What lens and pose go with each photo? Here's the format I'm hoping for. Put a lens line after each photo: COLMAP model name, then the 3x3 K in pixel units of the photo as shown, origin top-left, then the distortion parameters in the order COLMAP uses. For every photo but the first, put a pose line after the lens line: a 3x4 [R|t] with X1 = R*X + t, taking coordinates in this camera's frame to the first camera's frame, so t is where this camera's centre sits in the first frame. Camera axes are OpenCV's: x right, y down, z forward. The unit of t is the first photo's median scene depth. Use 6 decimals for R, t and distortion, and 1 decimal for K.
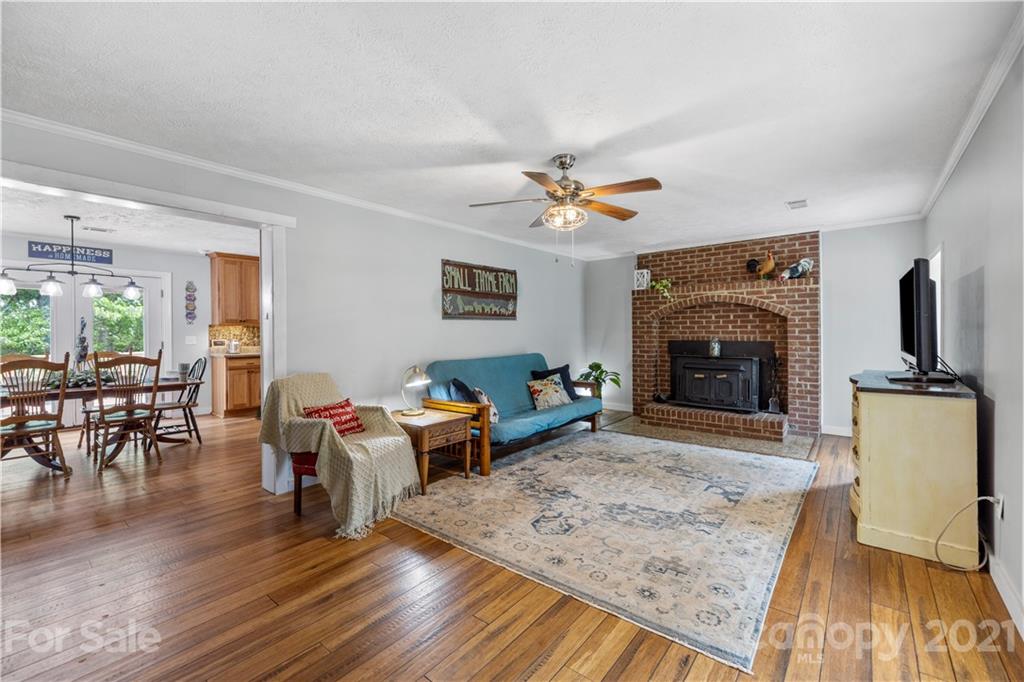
lens RADIAL K [[427.1, 0, 512.5], [0, 427.1, 336.9], [0, 0, 1]] dist [-0.001770, -0.000087]
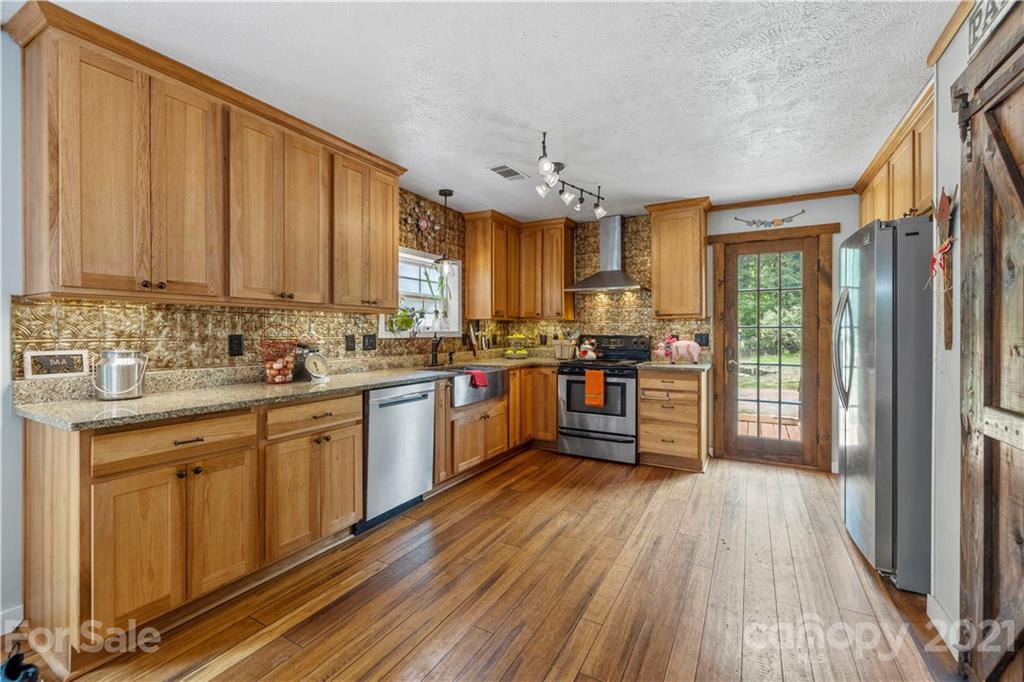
lens RADIAL K [[427.1, 0, 512.1], [0, 427.1, 333.5], [0, 0, 1]] dist [-0.001770, -0.000087]
pose [[0.984055, 0.004744, 0.177801, -0.452332], [-0.004136, 0.999984, -0.003792, -0.005062], [-0.177817, 0.002996, 0.984059, 0.684798]]
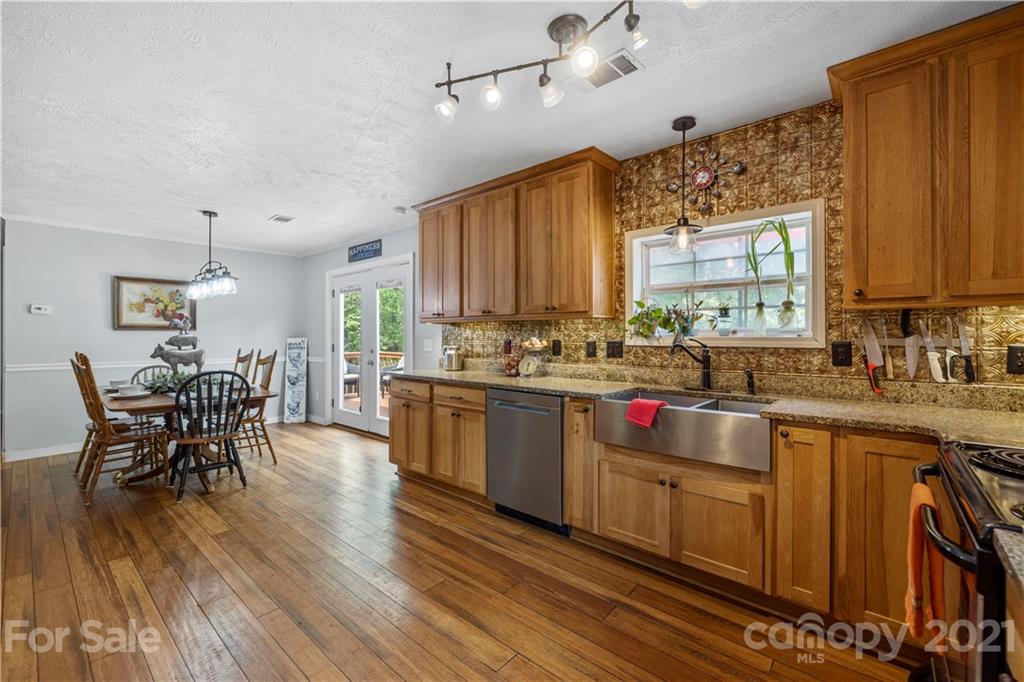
lens RADIAL K [[427.1, 0, 509.9], [0, 427.1, 338.8], [0, 0, 1]] dist [-0.001770, -0.000087]
pose [[-0.027711, 0.008440, -0.999580, -0.064479], [-0.006921, 0.999939, 0.008635, -0.010446], [0.999592, 0.007157, -0.027651, 1.122324]]
